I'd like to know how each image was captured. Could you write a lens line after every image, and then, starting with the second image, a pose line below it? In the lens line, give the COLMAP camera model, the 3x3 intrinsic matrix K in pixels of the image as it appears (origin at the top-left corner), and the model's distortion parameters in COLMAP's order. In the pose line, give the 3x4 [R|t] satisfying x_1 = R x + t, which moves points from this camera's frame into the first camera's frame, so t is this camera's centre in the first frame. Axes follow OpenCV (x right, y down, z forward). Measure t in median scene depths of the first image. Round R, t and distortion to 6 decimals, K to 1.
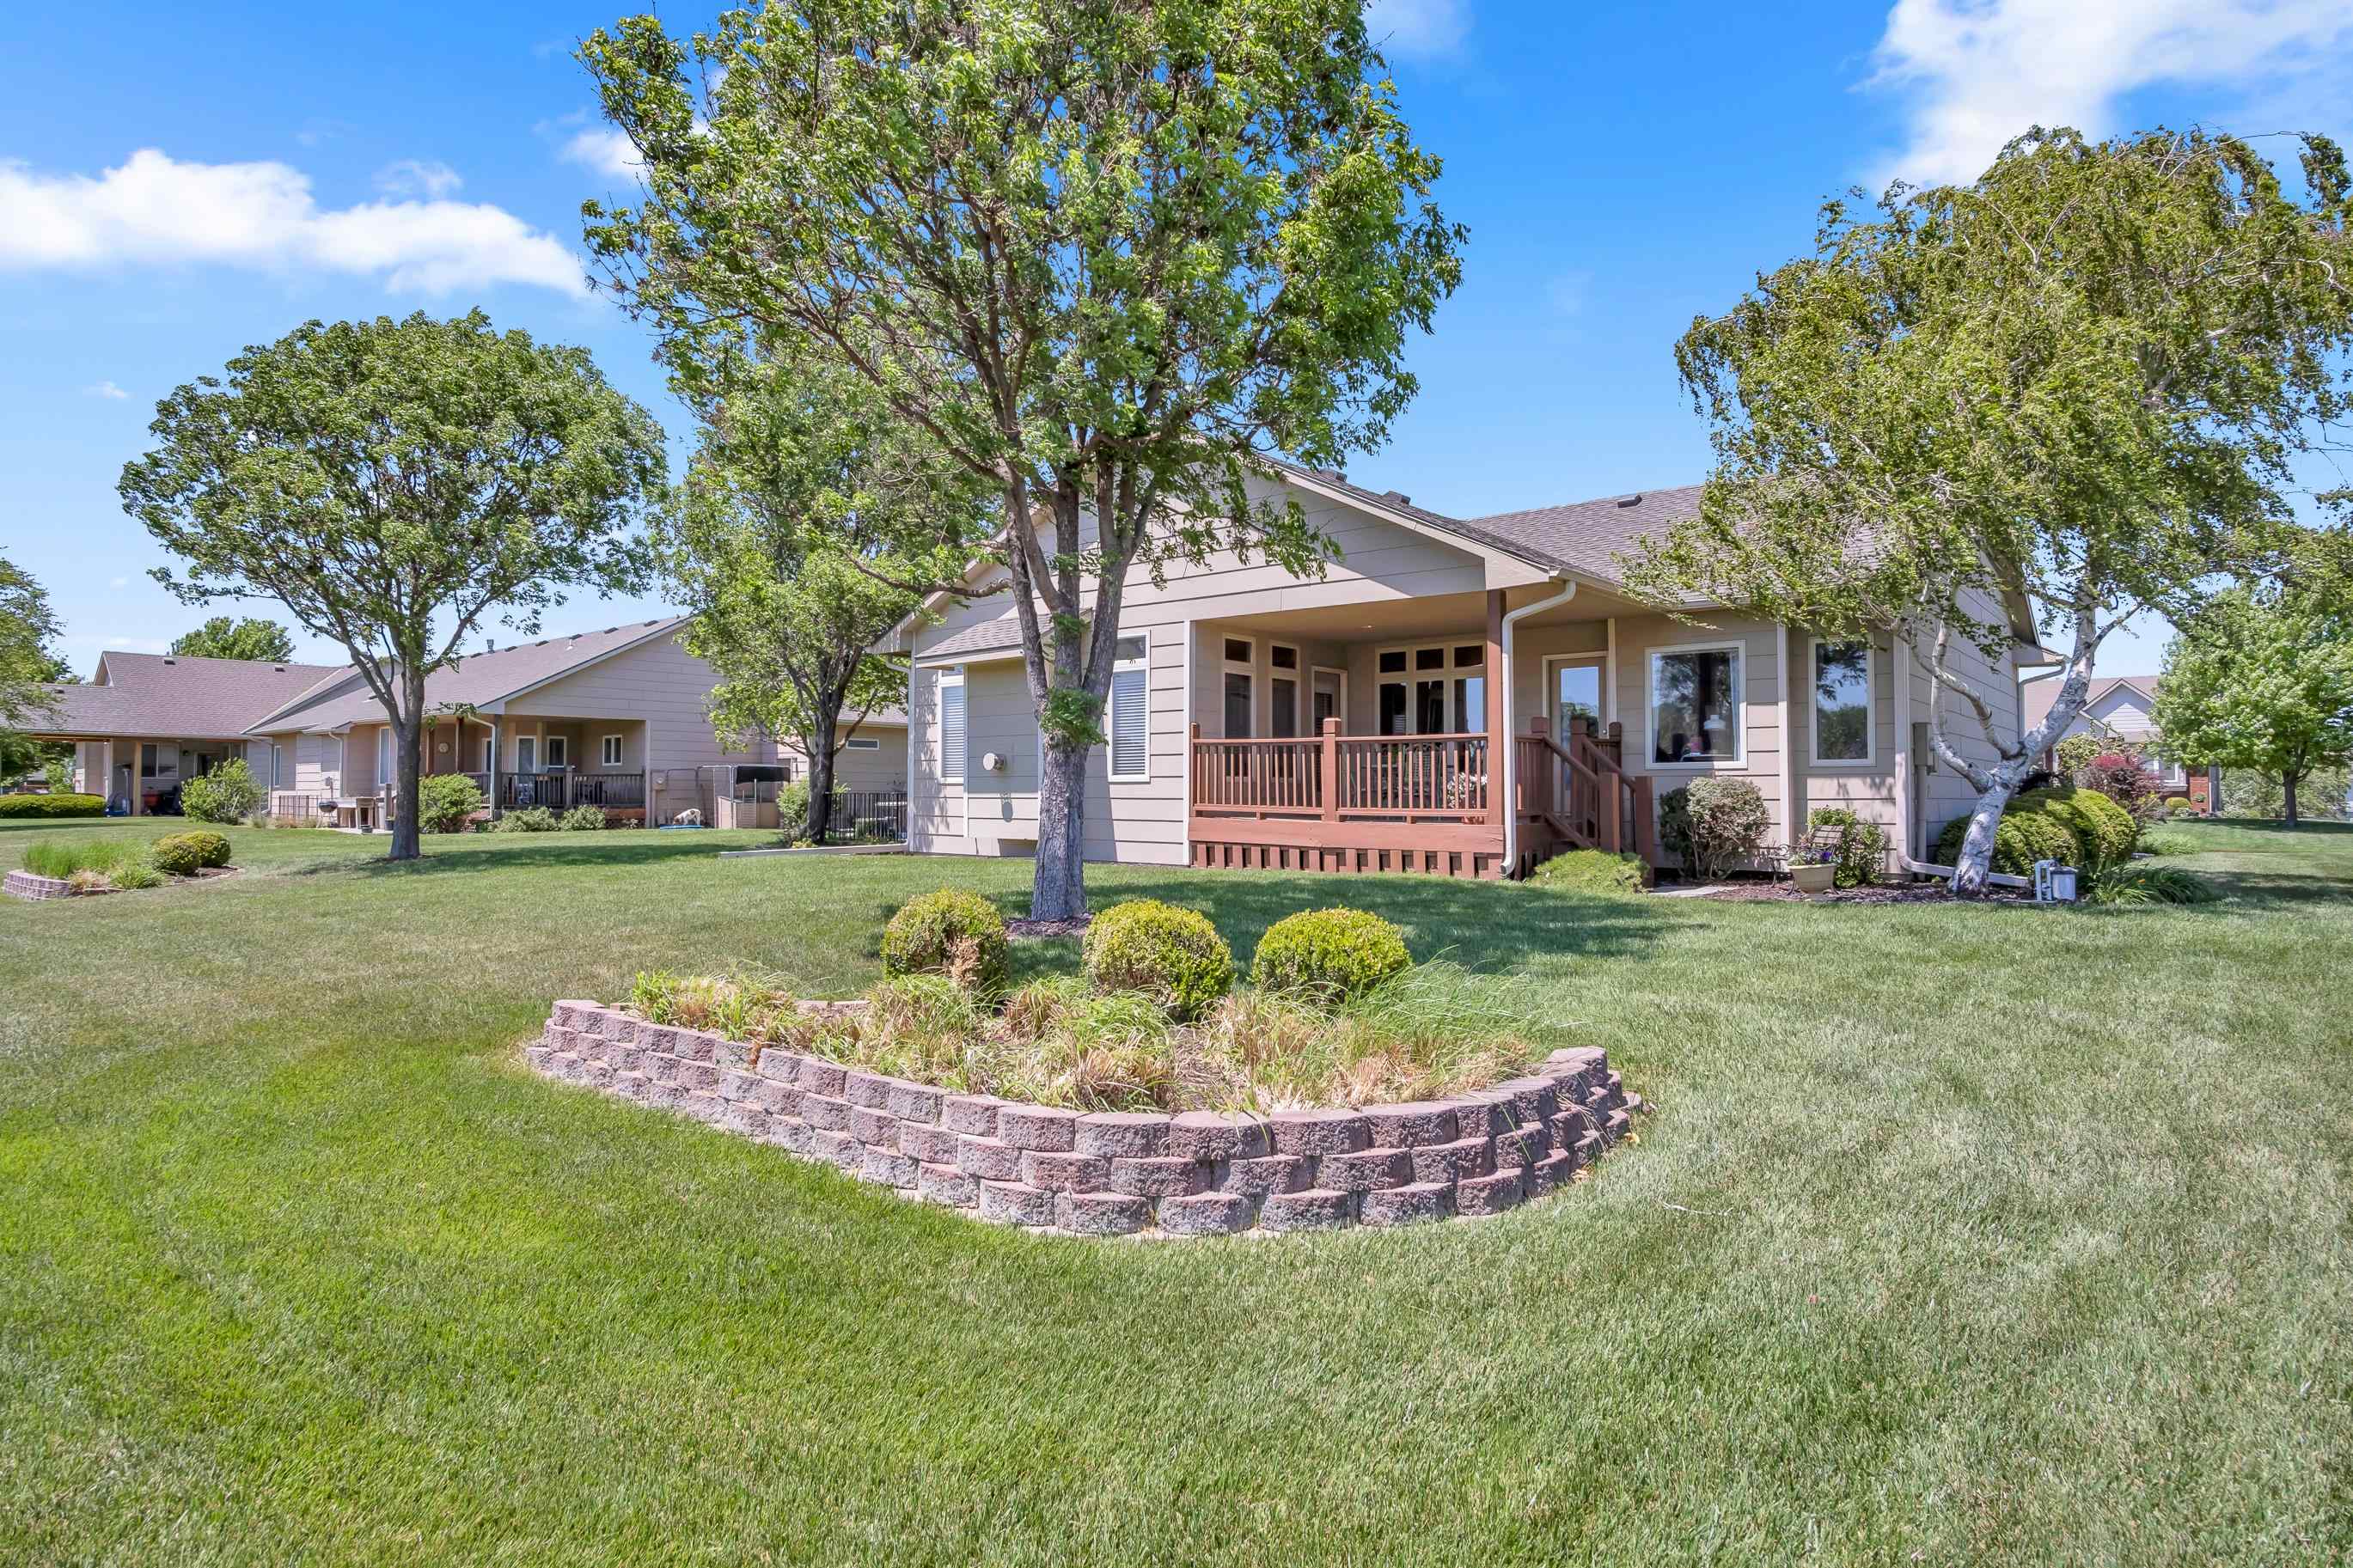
lens RADIAL K [[1293.3, 0, 1174.1], [0, 1293.3, 745.8], [0, 0, 1]] dist [-0.012745, 0.000170]
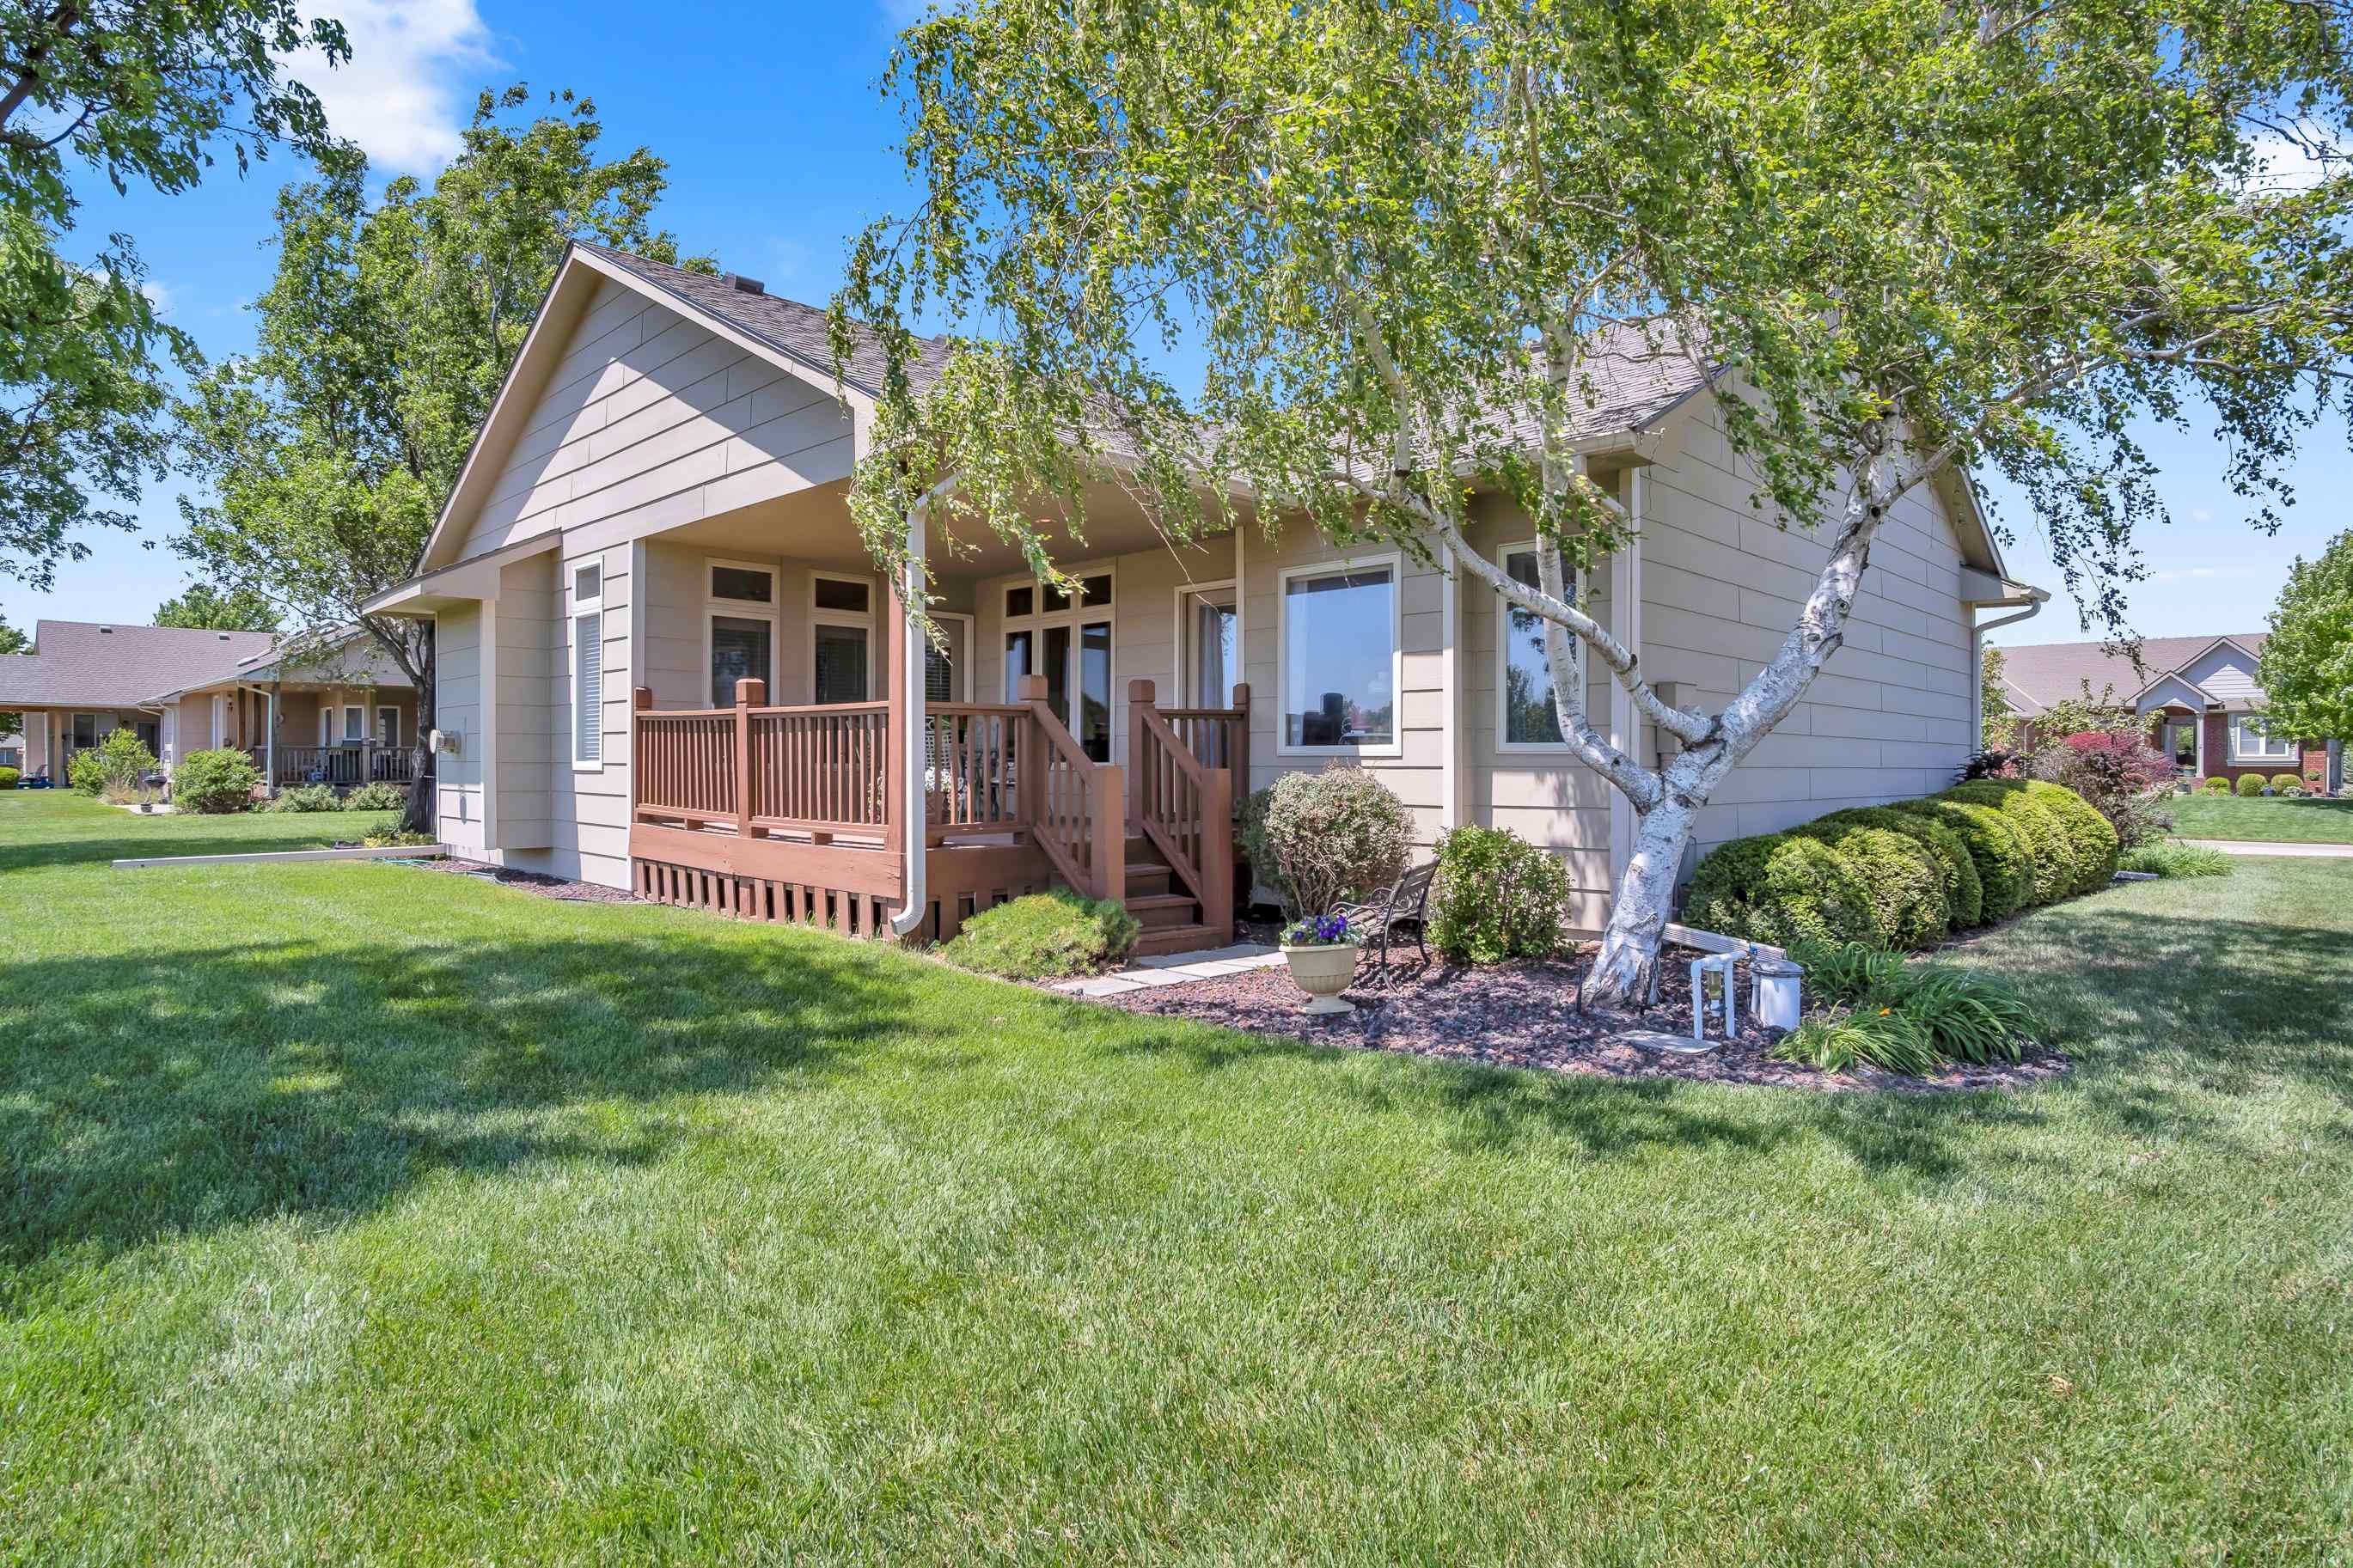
lens RADIAL K [[1265.3, 0, 1179.5], [0, 1265.3, 717.6], [0, 0, 1]] dist [-0.037730, 0.014689]
pose [[0.996259, -0.000955, -0.086408, 0.349566], [0.001246, 0.999994, 0.003317, -0.003087], [0.086404, -0.003413, 0.996254, 0.341586]]
